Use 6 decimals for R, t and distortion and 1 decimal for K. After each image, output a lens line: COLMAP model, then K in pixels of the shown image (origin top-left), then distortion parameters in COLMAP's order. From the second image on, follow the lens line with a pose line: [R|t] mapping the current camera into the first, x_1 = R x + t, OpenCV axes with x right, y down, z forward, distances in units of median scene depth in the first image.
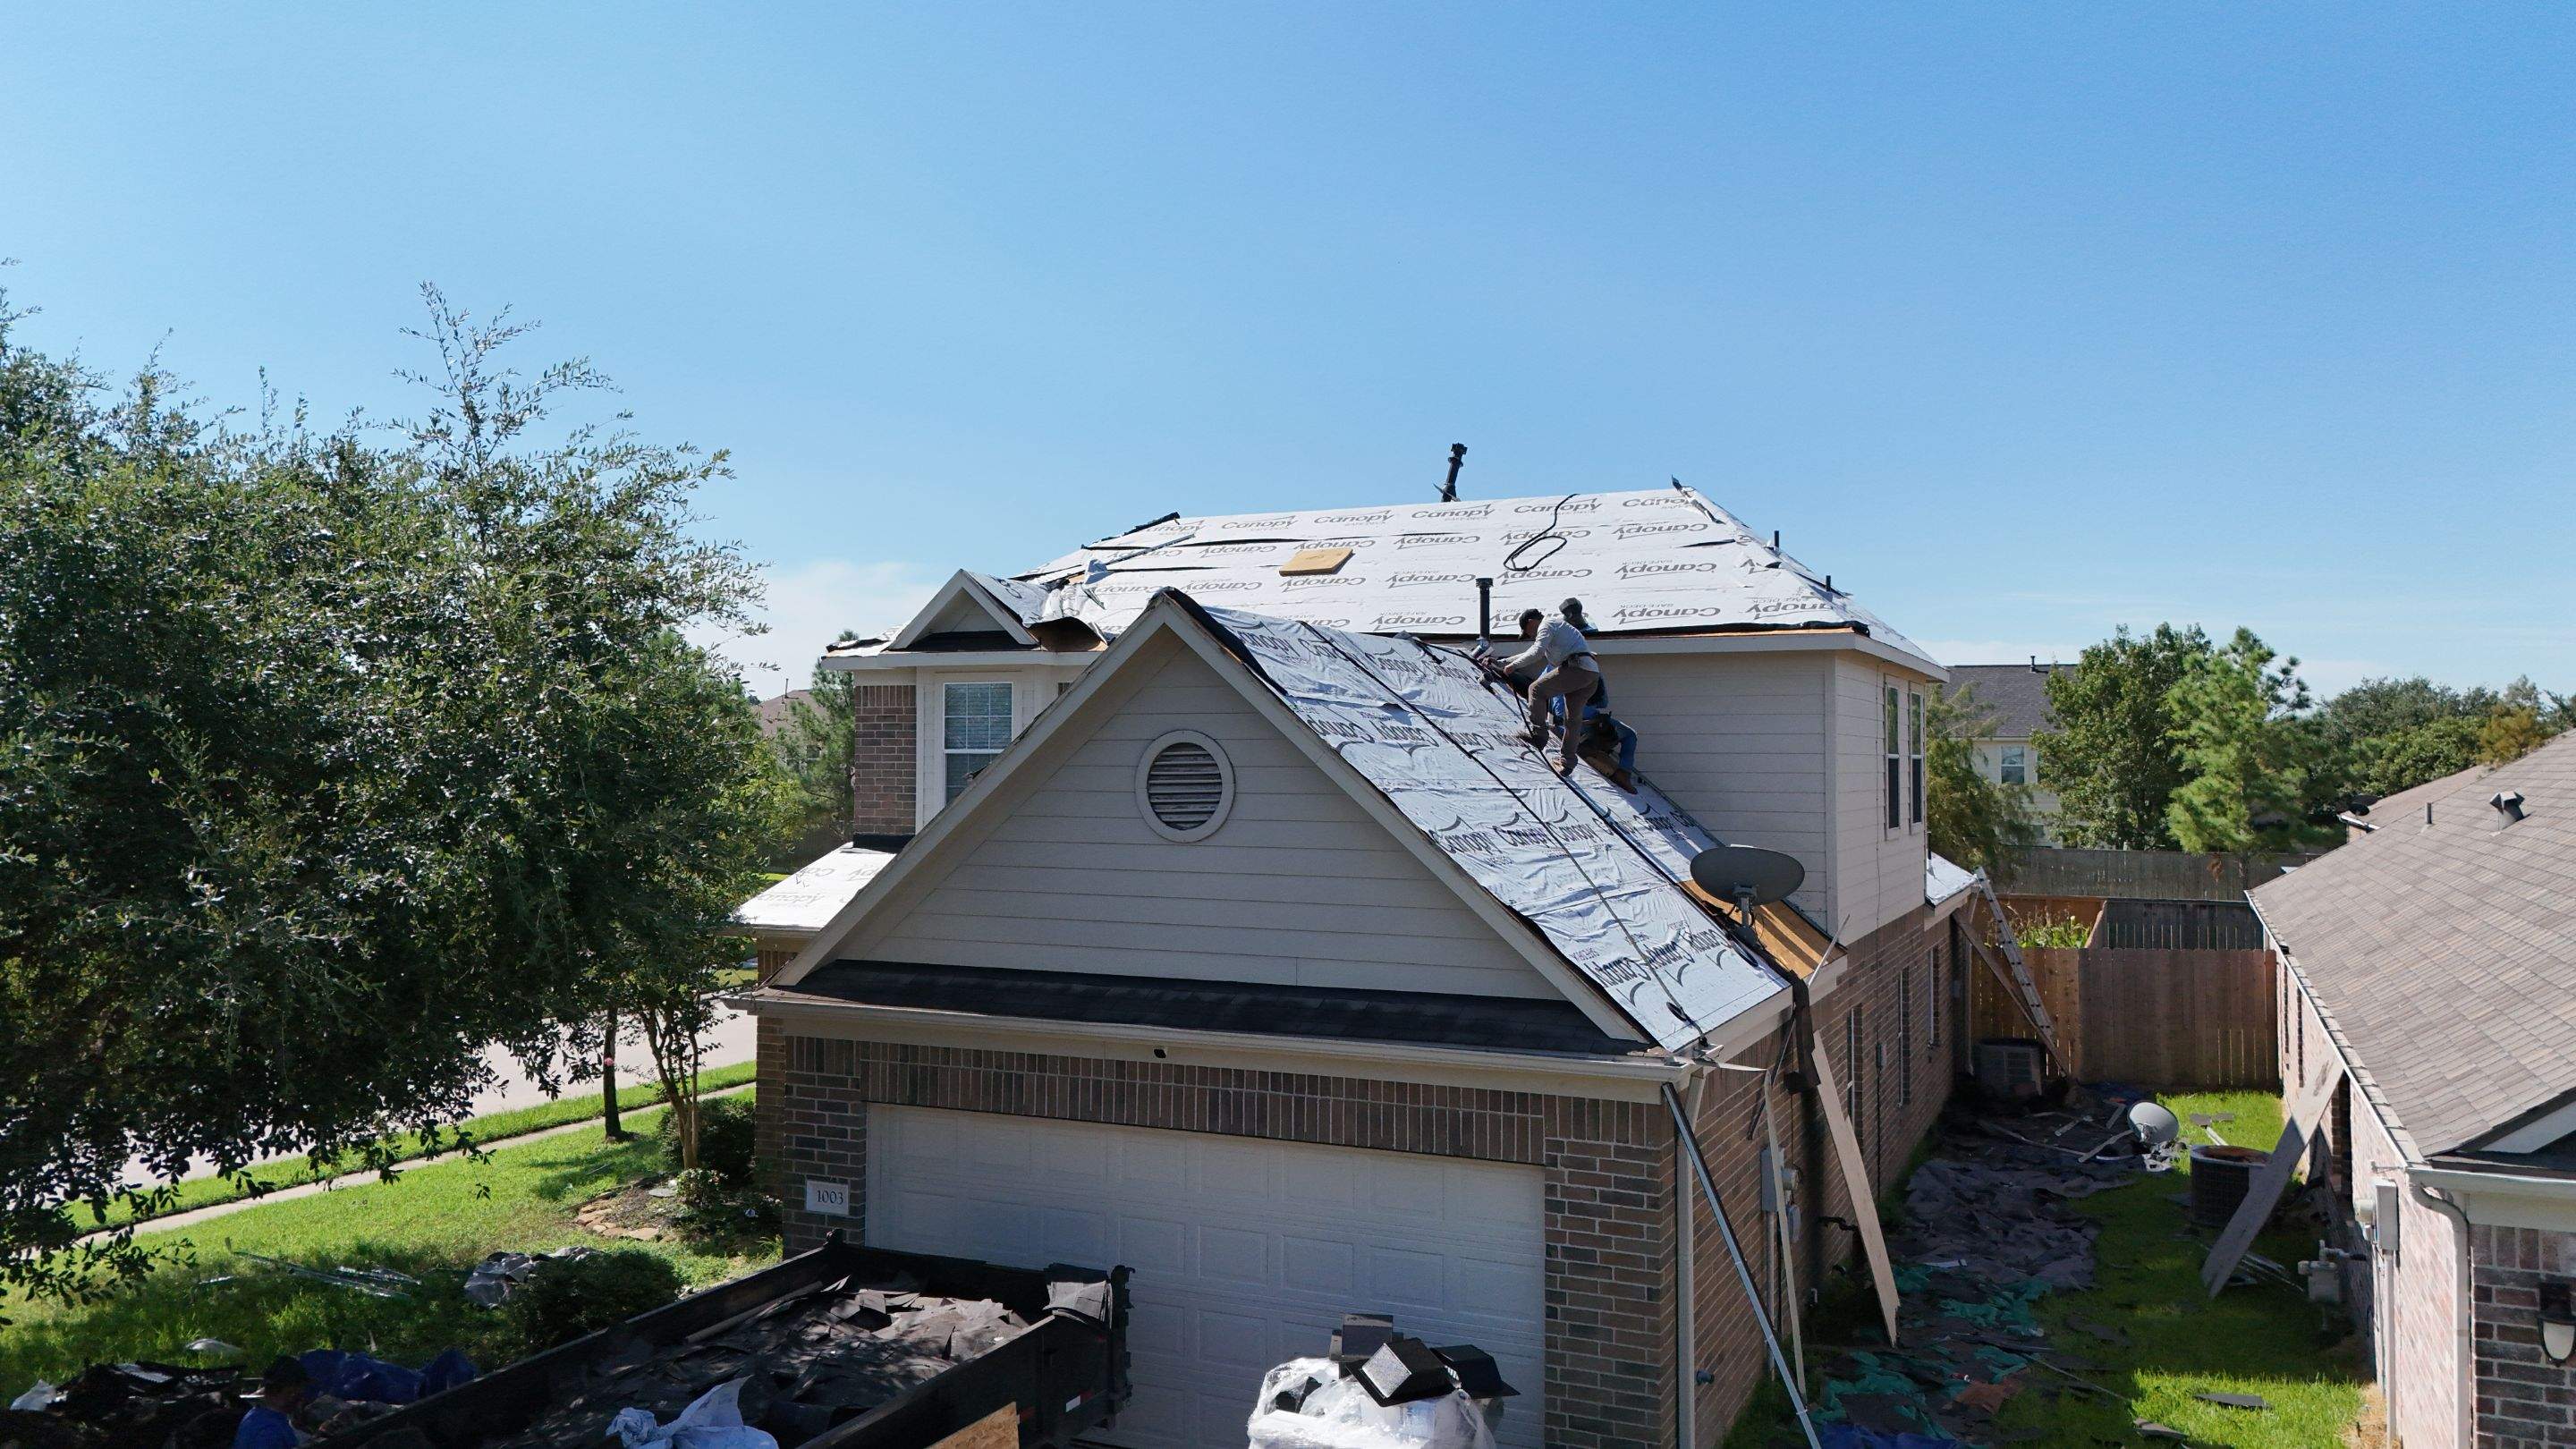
lens RADIAL K [[1913.5, 0, 1284.9], [0, 1913.5, 713.4], [0, 0, 1]] dist [0.091404, -0.098958]
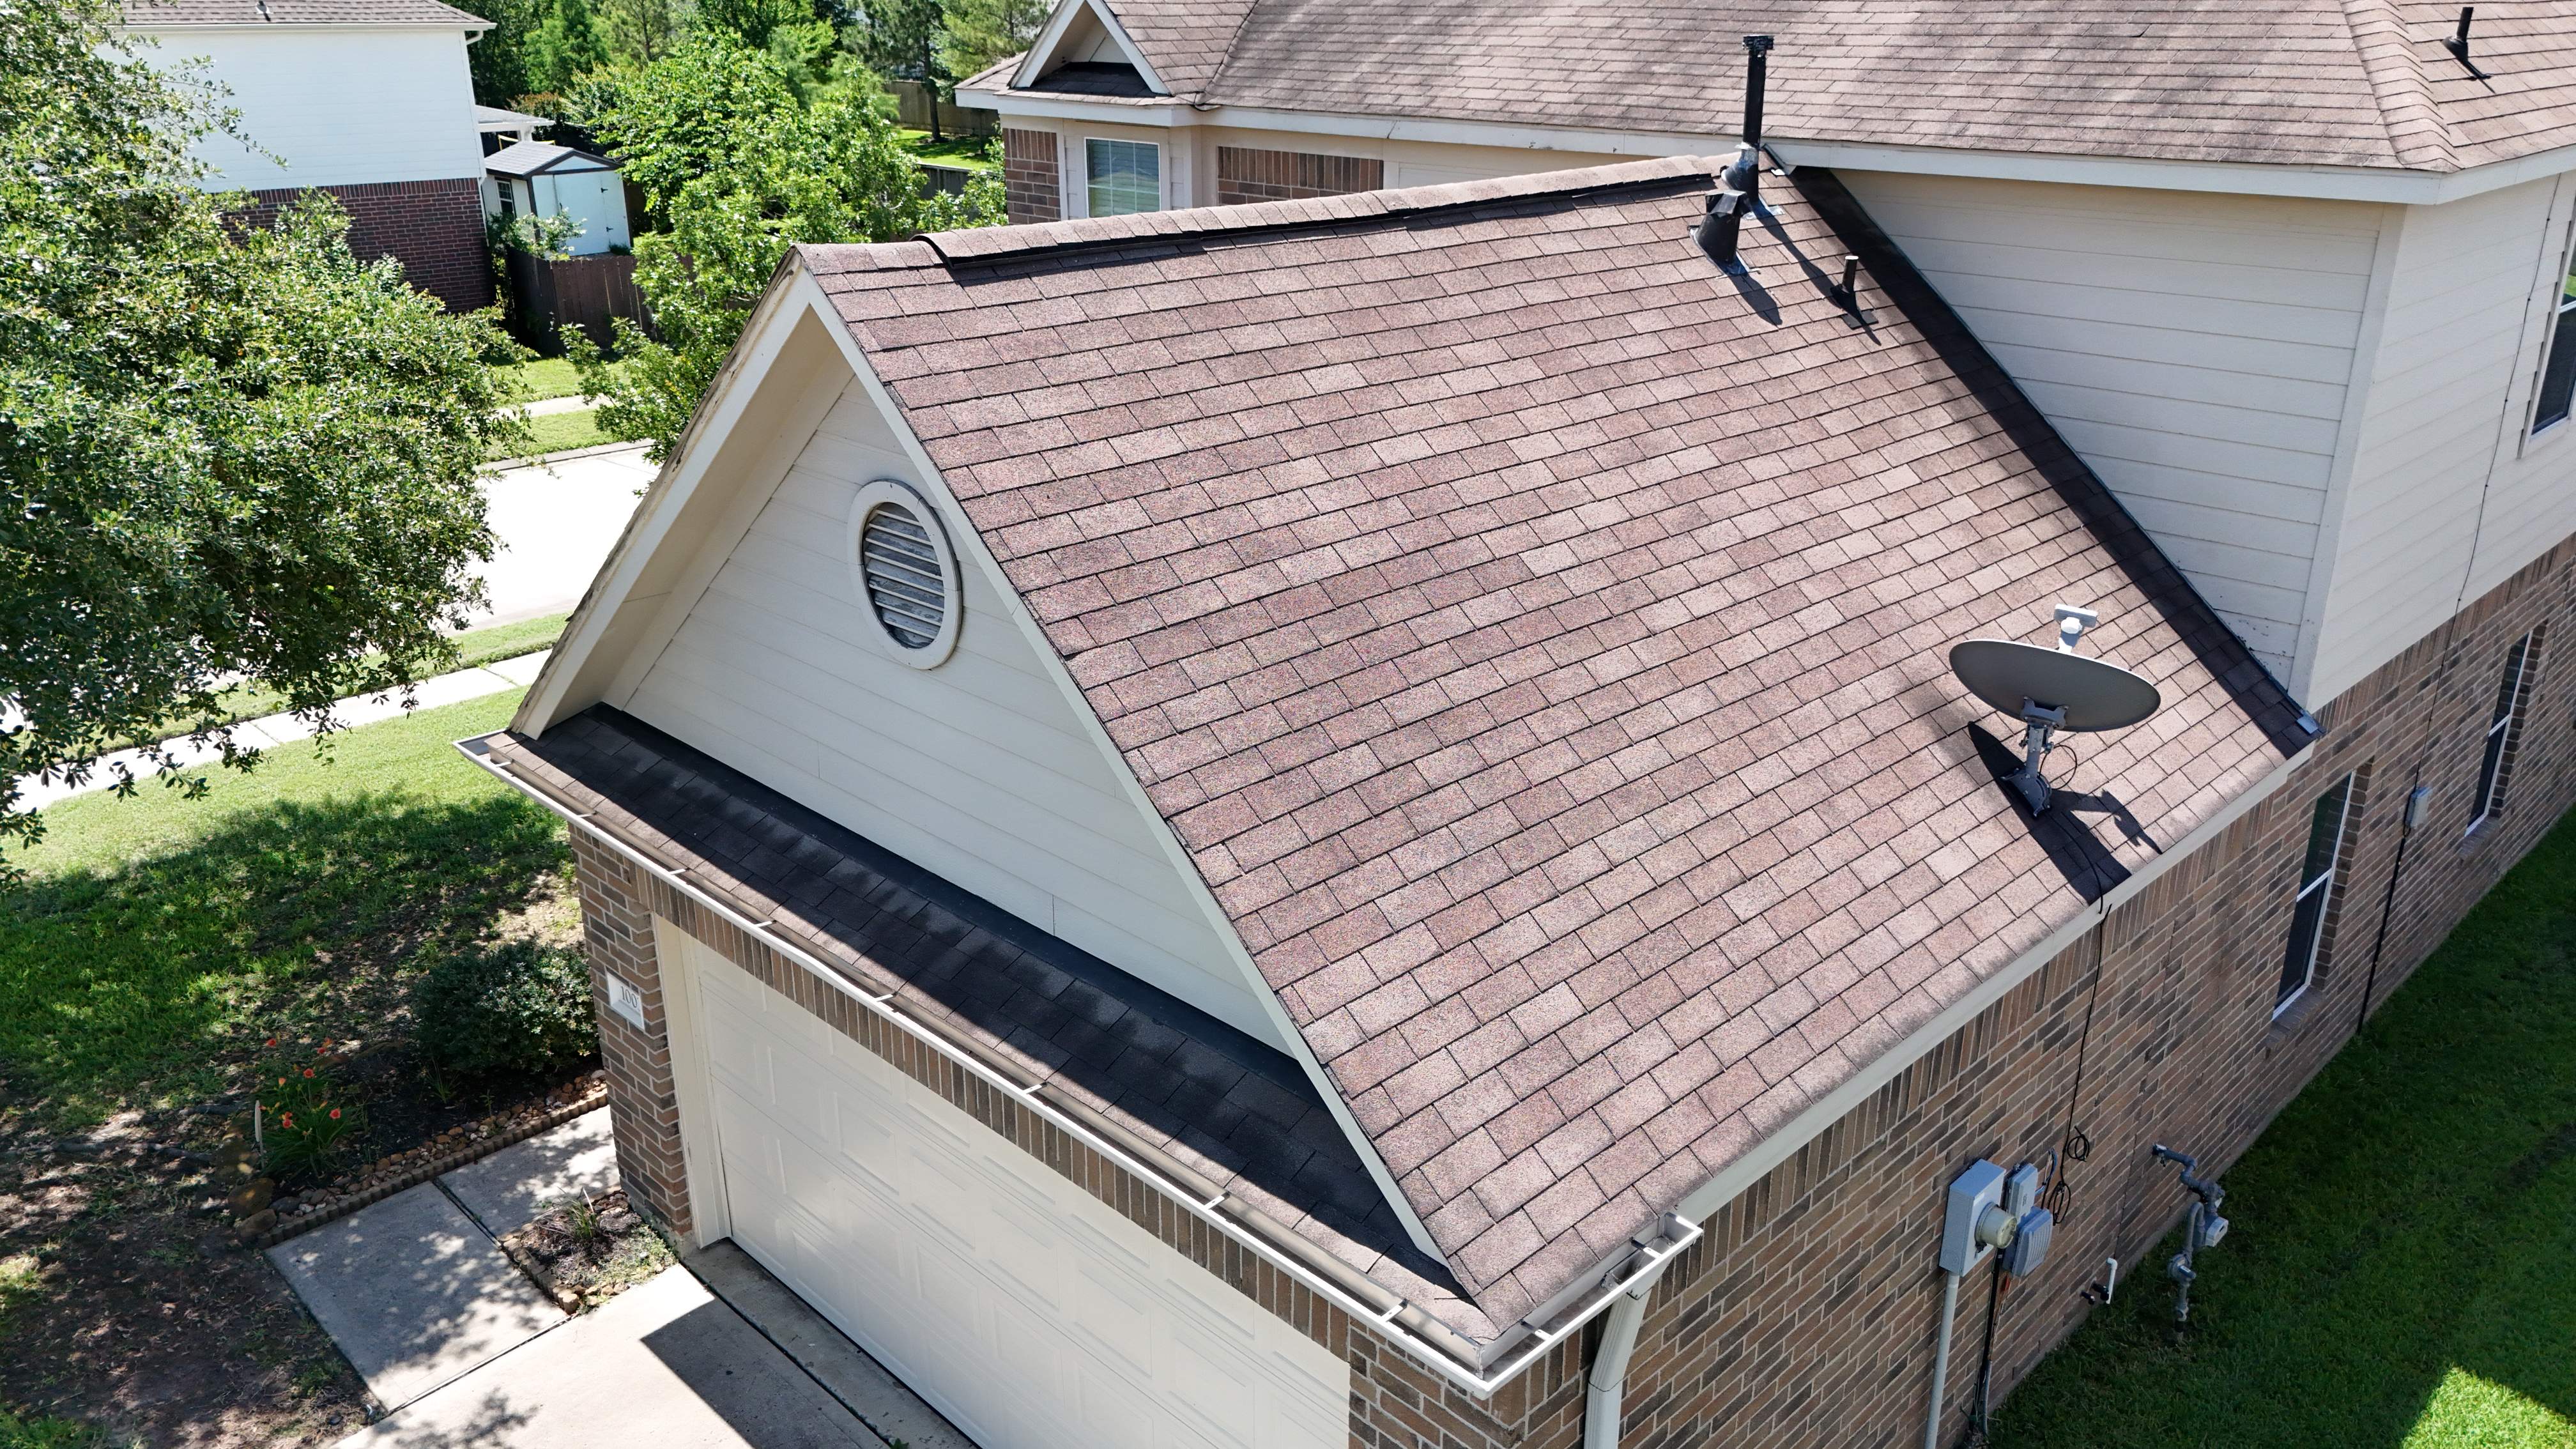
lens RADIAL K [[1913.5, 0, 1284.9], [0, 1913.5, 713.4], [0, 0, 1]] dist [0.091404, -0.098958]
pose [[0.939522, 0.121359, -0.320265, 0.181396], [0.009970, 0.925026, 0.379772, -0.104759], [0.342342, -0.359998, 0.867873, 0.374204]]
